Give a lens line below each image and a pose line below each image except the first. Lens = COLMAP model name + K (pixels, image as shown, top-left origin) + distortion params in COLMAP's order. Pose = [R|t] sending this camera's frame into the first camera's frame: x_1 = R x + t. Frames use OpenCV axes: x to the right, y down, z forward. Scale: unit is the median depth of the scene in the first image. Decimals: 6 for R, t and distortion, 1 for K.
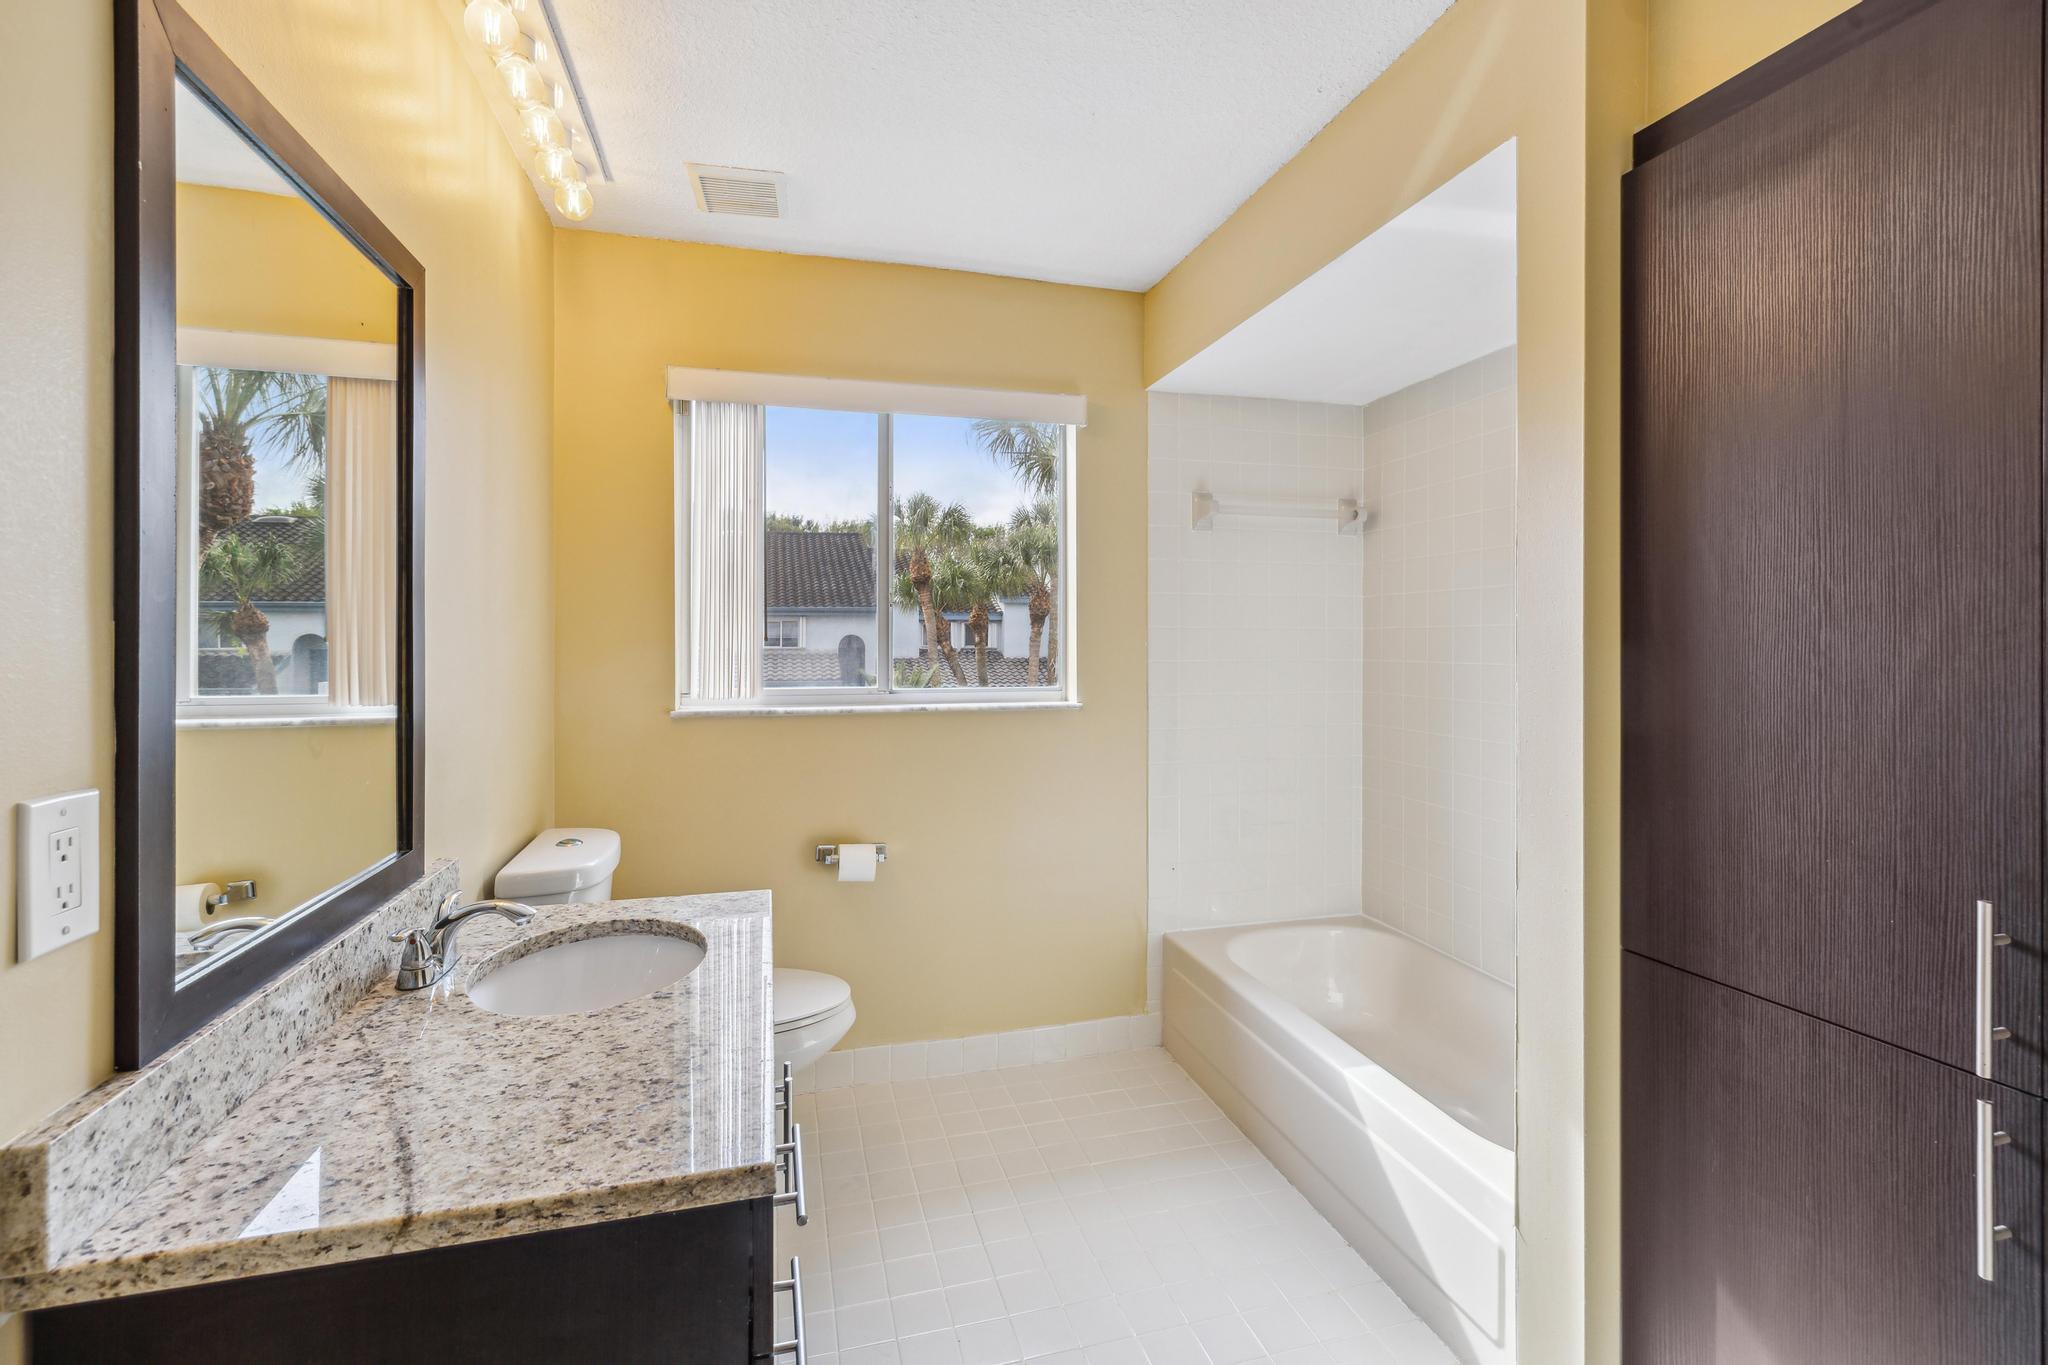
lens RADIAL K [[903.5, 0, 1029.3], [0, 903.5, 681.1], [0, 0, 1]] dist [-0.000227, -0.000005]
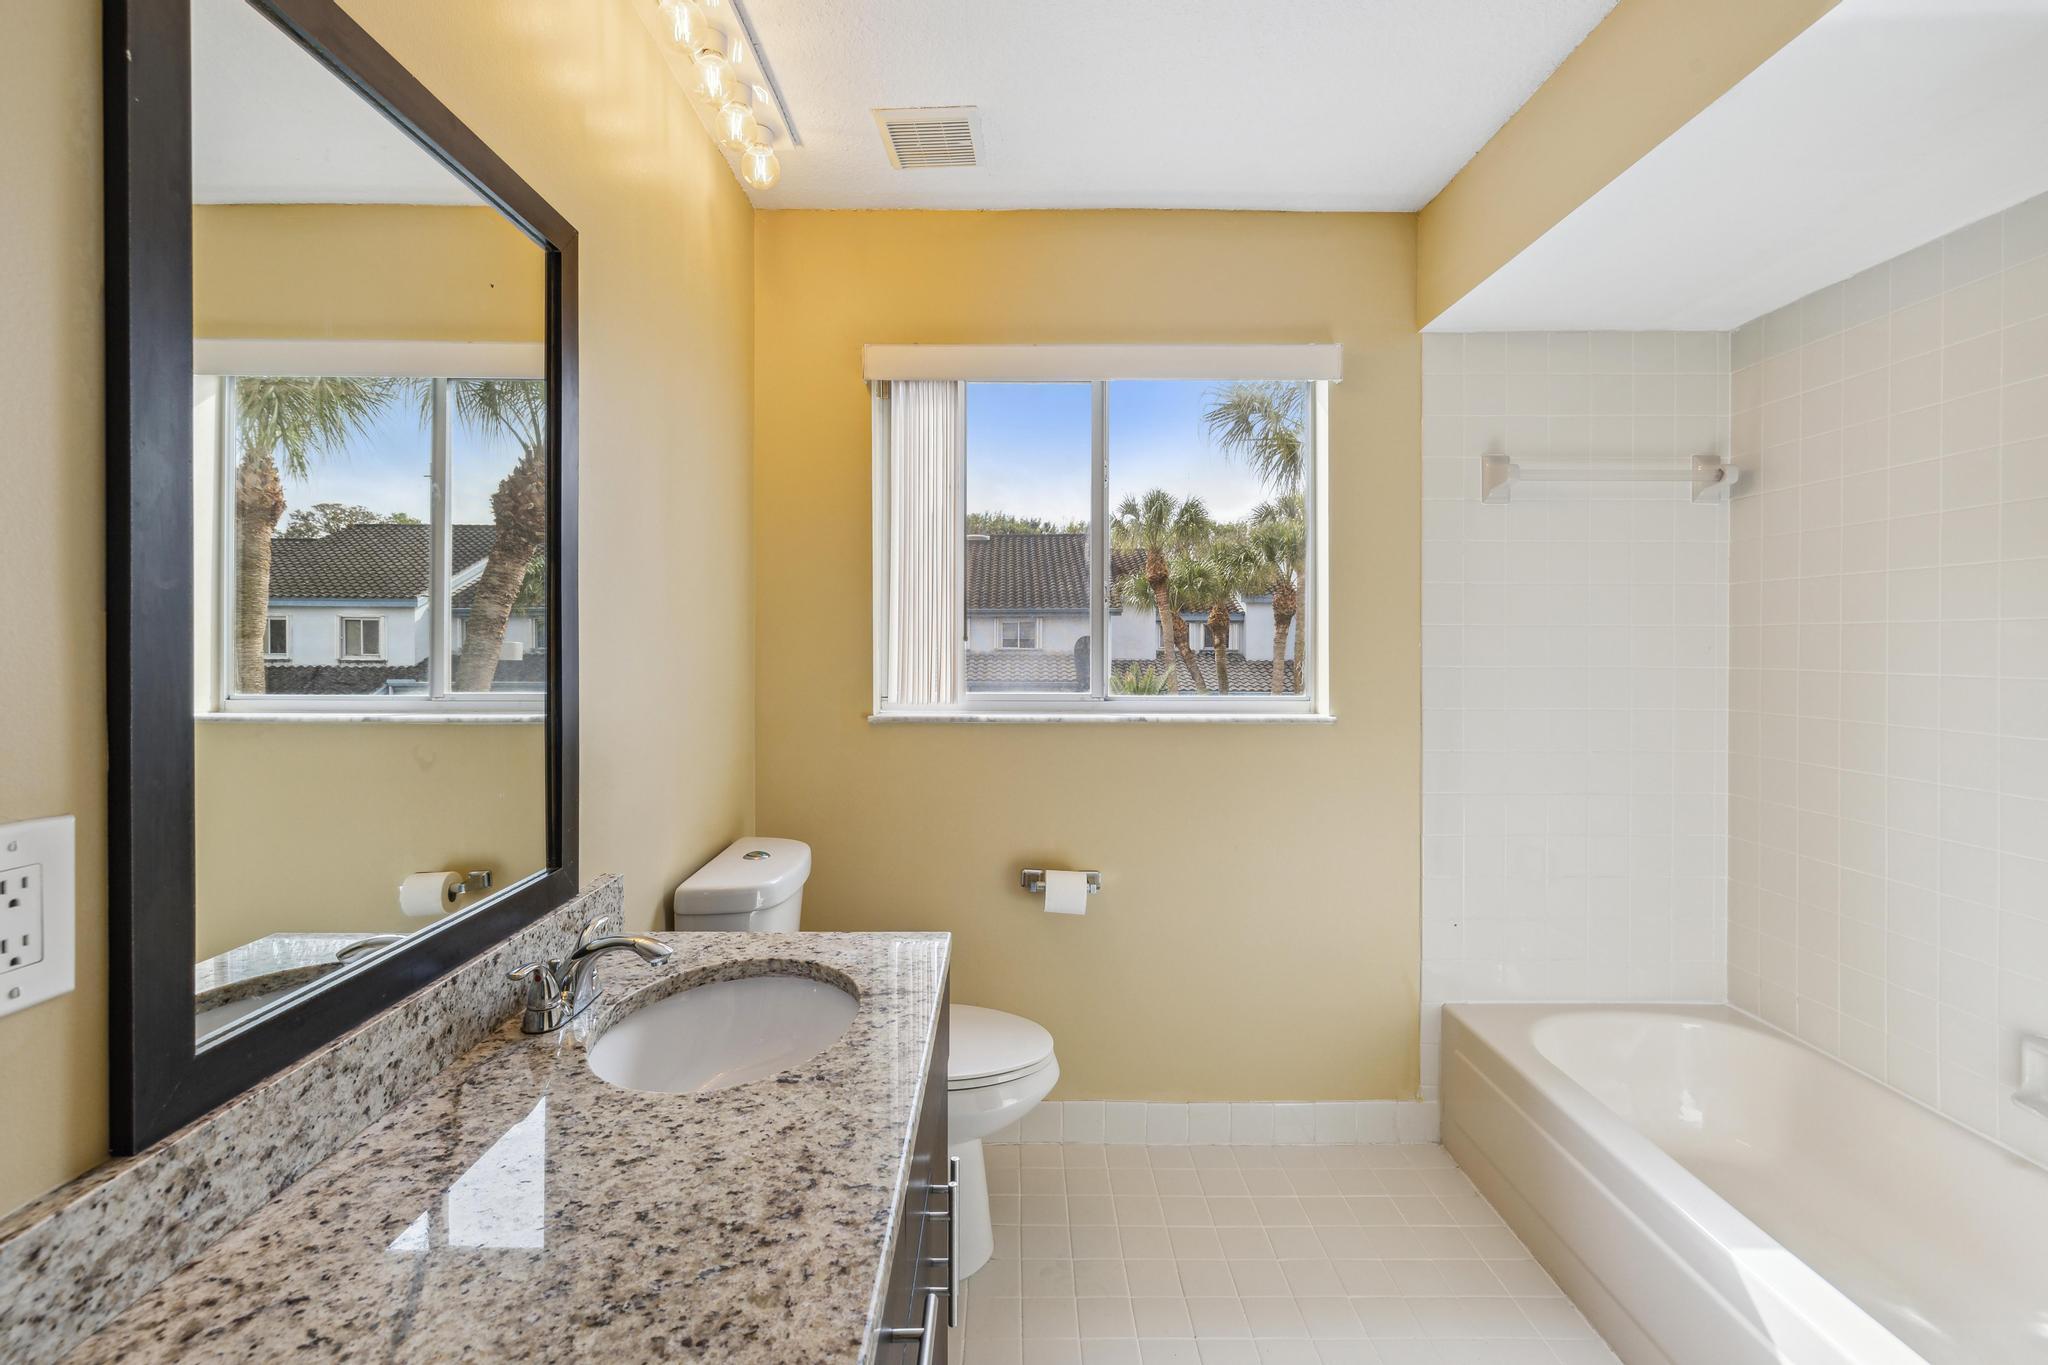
lens RADIAL K [[886.2, 0, 1019.1], [0, 886.2, 644.3], [0, 0, 1]] dist [0.000246, 0.000127]
pose [[0.960811, 0.002319, -0.277194, 0.005602], [-0.014141, 0.999073, -0.040658, -0.005952], [0.276842, 0.042985, 0.959953, 0.174820]]
